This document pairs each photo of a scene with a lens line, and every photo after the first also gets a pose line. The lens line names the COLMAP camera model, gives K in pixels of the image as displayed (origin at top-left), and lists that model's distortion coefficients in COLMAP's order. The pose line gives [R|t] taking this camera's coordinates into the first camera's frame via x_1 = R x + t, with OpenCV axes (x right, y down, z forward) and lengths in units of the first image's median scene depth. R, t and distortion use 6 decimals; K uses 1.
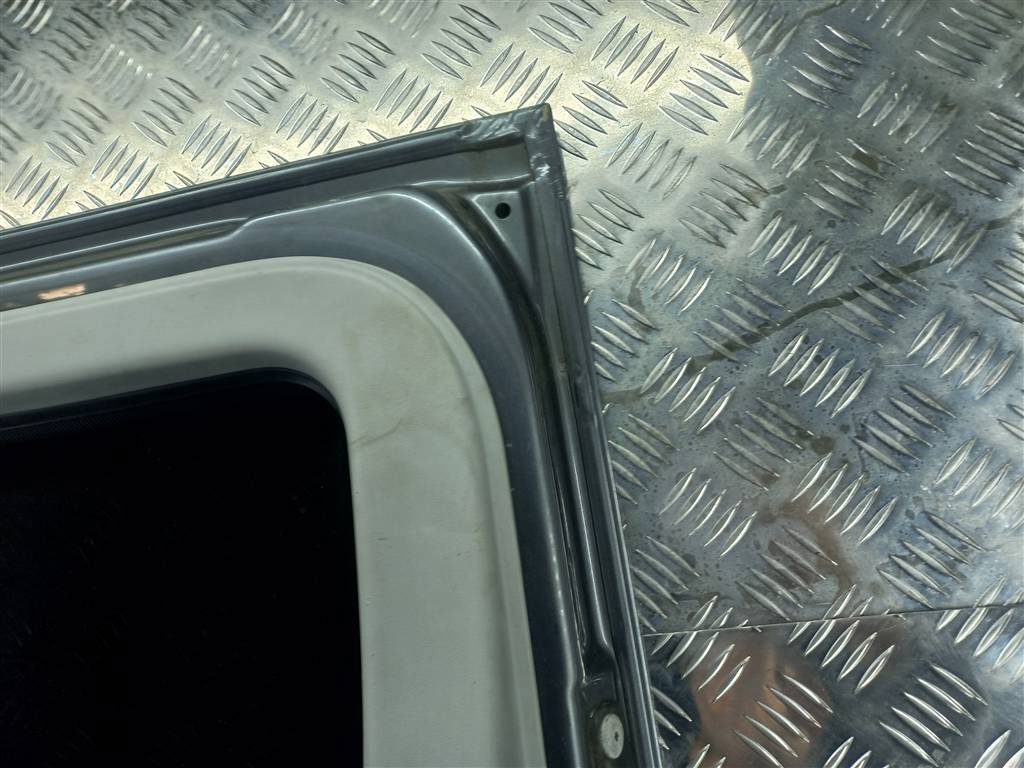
lens RADIAL K [[777.1, 0, 511.5], [0, 777.1, 384.4], [0, 0, 1]] dist [0.021451, -0.001449]
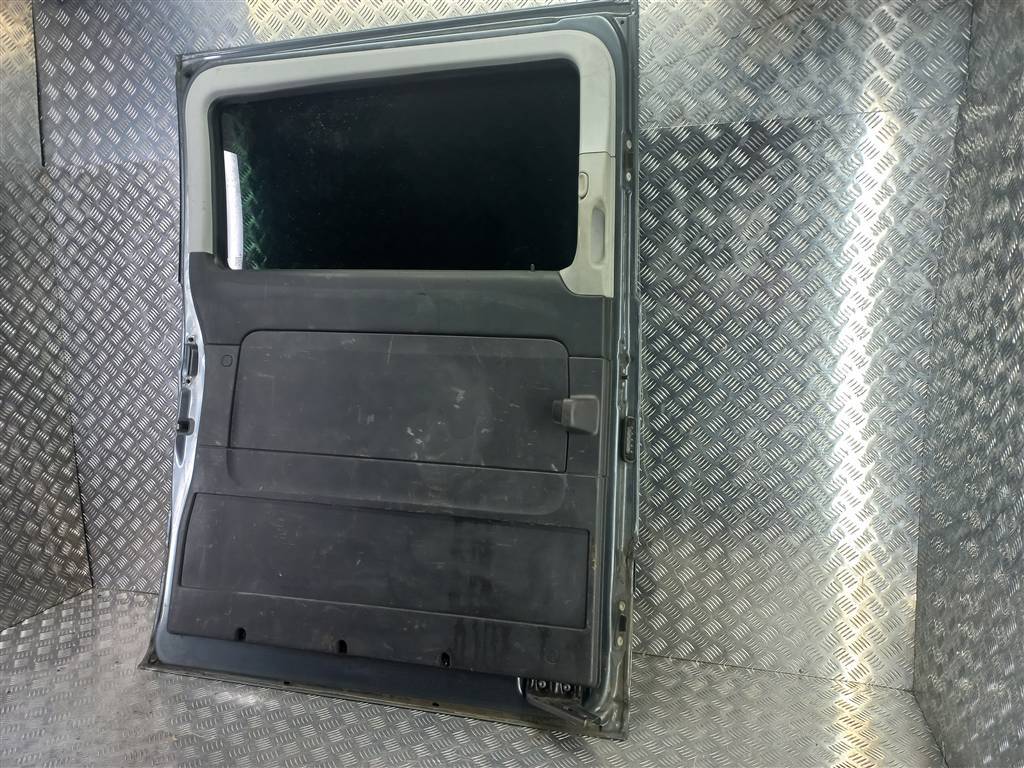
lens RADIAL K [[777.1, 0, 515.6], [0, 777.1, 383.9], [0, 0, 1]] dist [0.021451, -0.001449]
pose [[0.989431, 0.128978, -0.066262, -0.044108], [-0.103249, 0.947512, 0.302589, 0.359387], [0.101811, -0.292549, 0.950815, -3.216431]]
